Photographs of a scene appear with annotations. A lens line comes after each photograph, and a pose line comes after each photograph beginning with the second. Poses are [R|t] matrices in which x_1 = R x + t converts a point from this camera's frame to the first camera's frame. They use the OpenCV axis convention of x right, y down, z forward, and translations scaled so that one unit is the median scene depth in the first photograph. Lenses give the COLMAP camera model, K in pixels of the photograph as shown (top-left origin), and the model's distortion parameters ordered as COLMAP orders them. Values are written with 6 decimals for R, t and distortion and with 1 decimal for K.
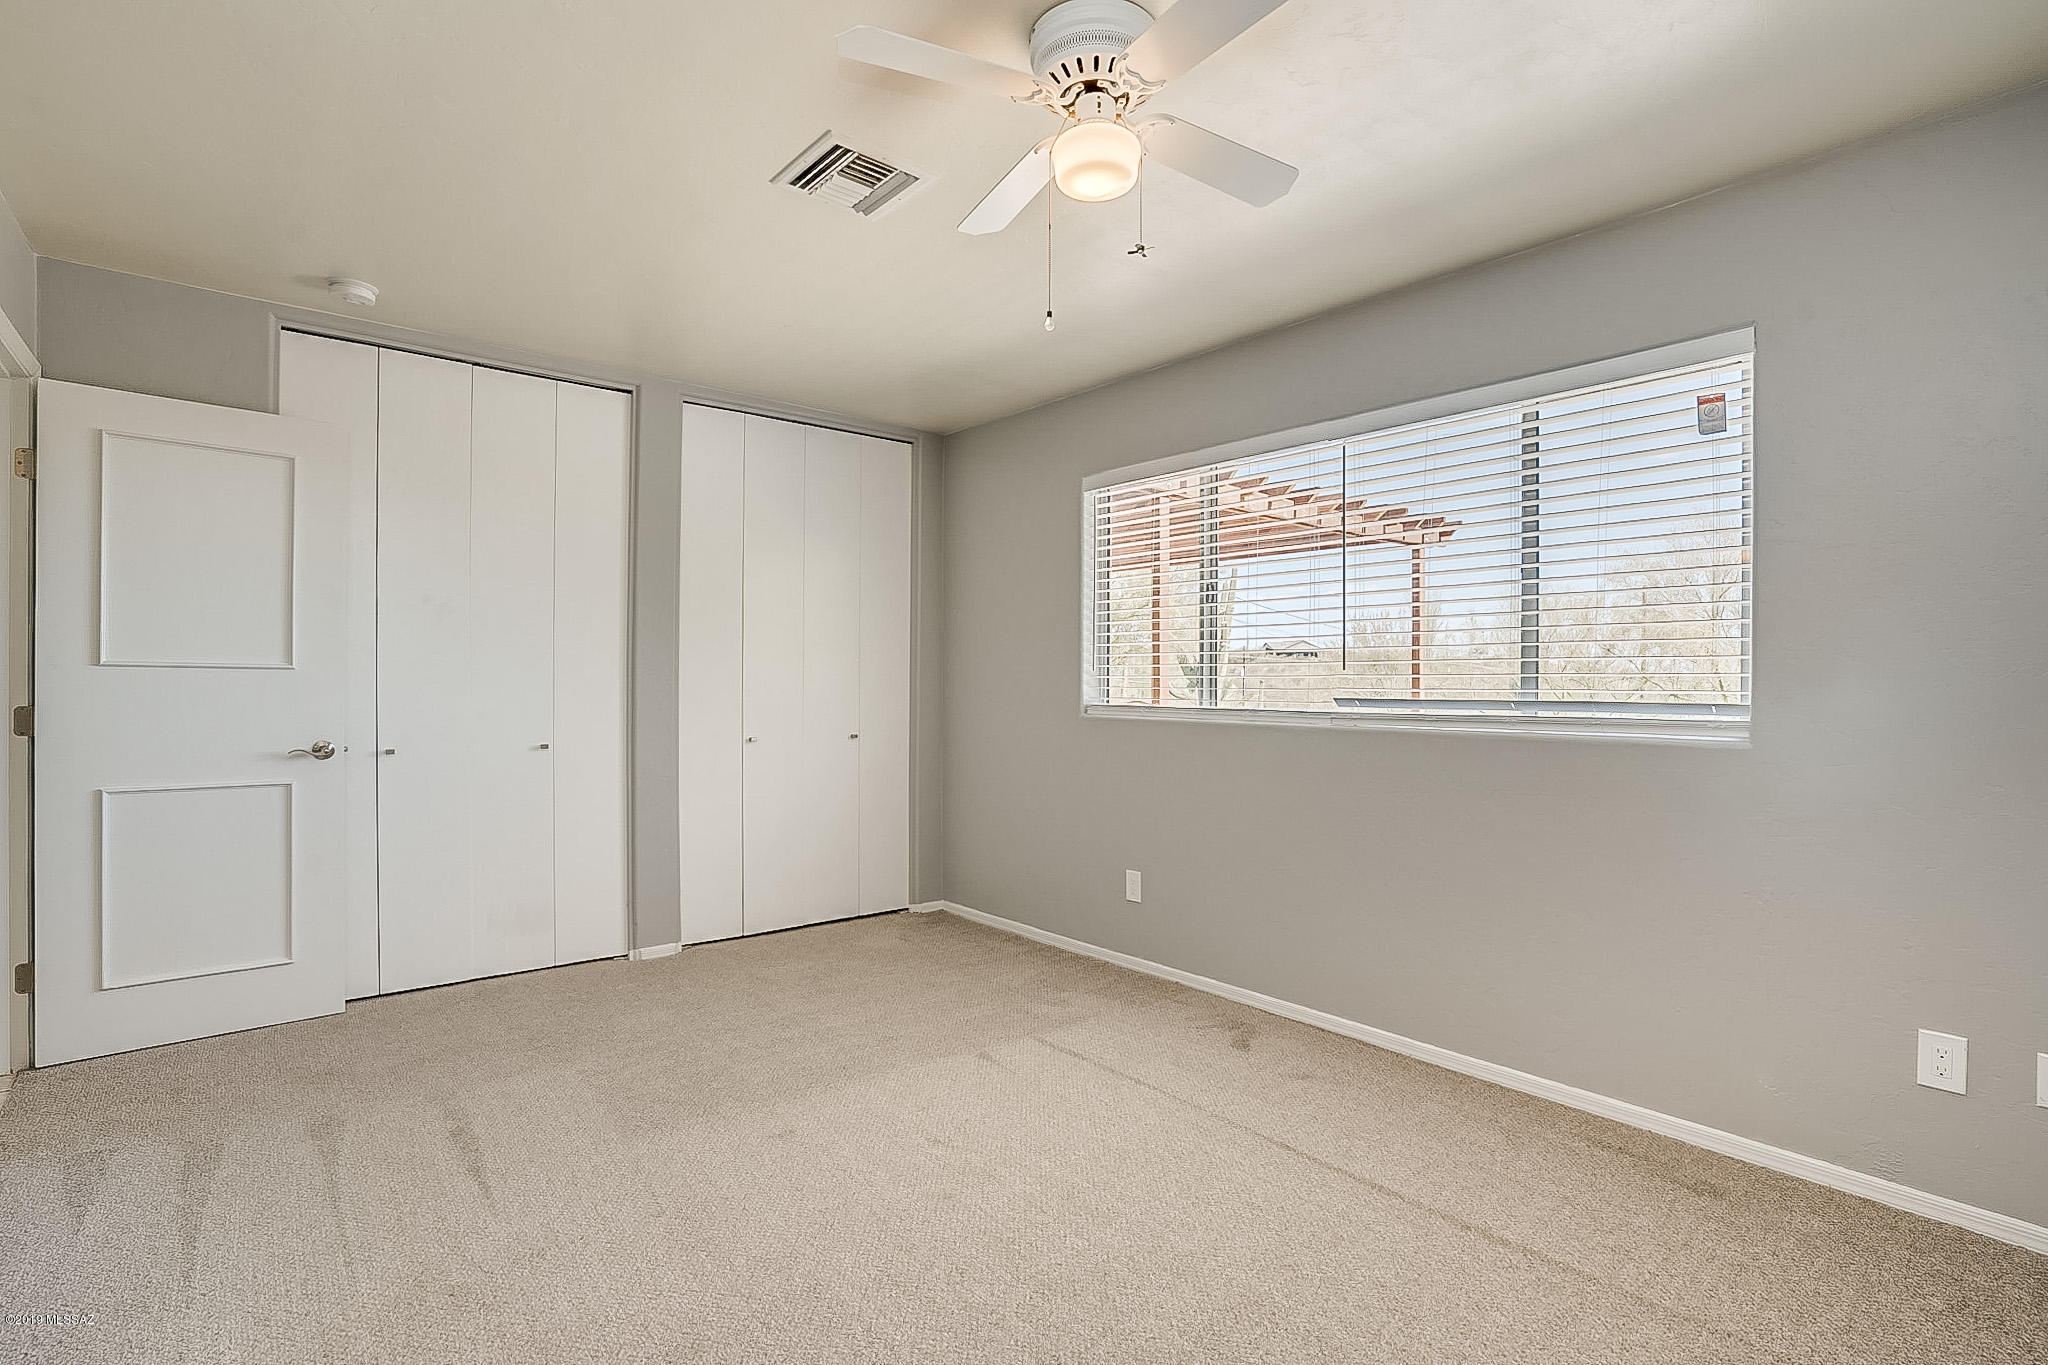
lens RADIAL K [[956.5, 0, 1031.3], [0, 956.5, 692.1], [0, 0, 1]] dist [-0.036356, 0.001316]
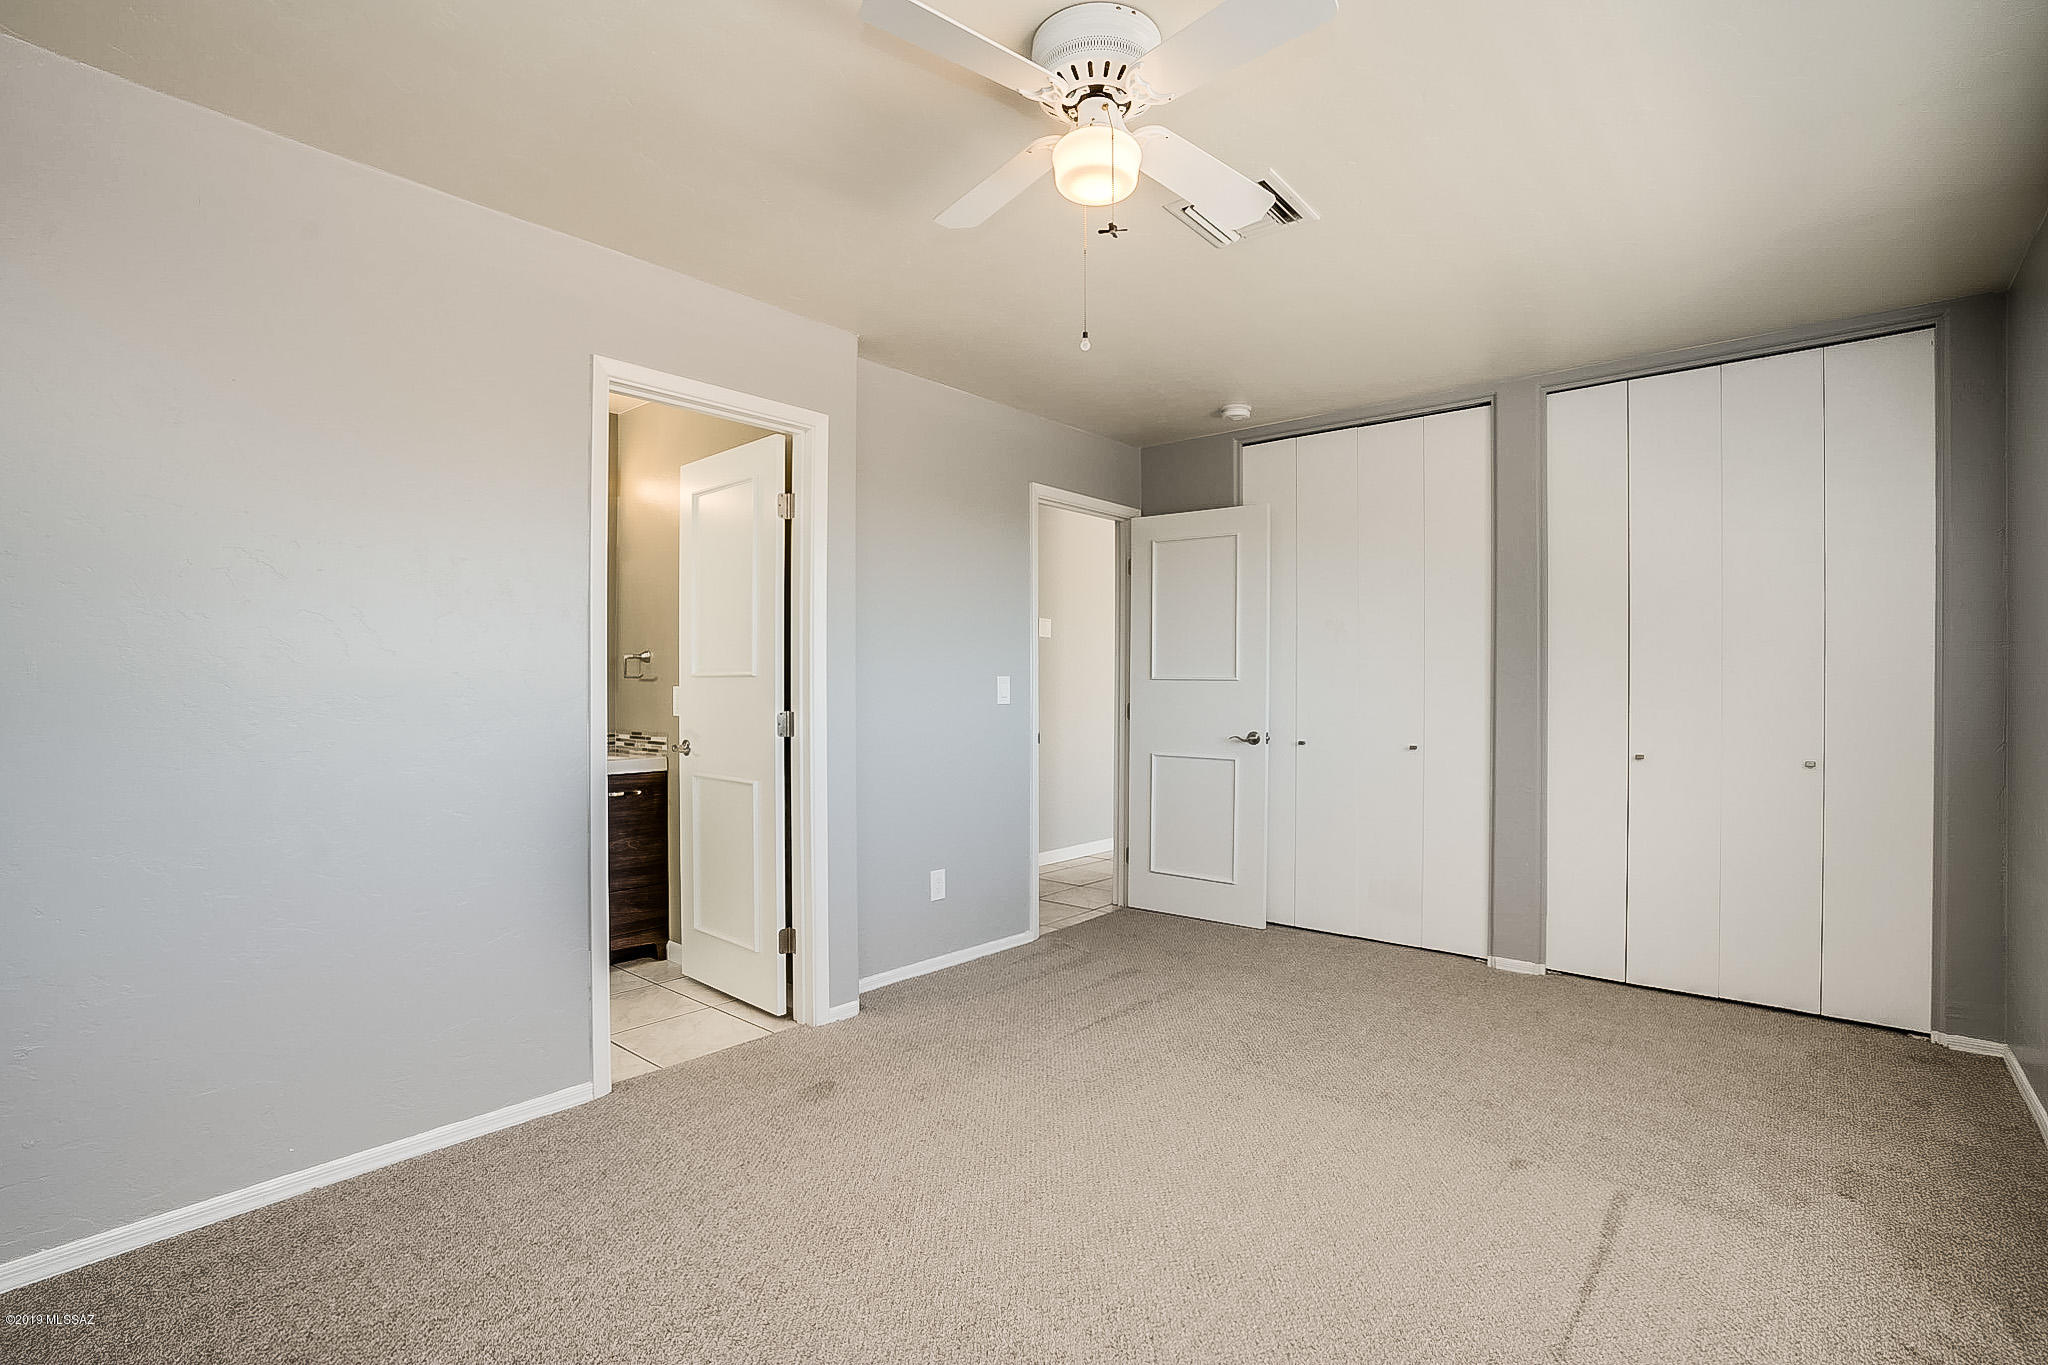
lens RADIAL K [[956.5, 0, 1031.1], [0, 956.5, 678.4], [0, 0, 1]] dist [-0.036356, 0.001316]
pose [[0.164287, -0.012061, -0.986339, 0.513970], [-0.010661, 0.999845, -0.014002, -0.002984], [0.986355, 0.012815, 0.164133, 0.370633]]
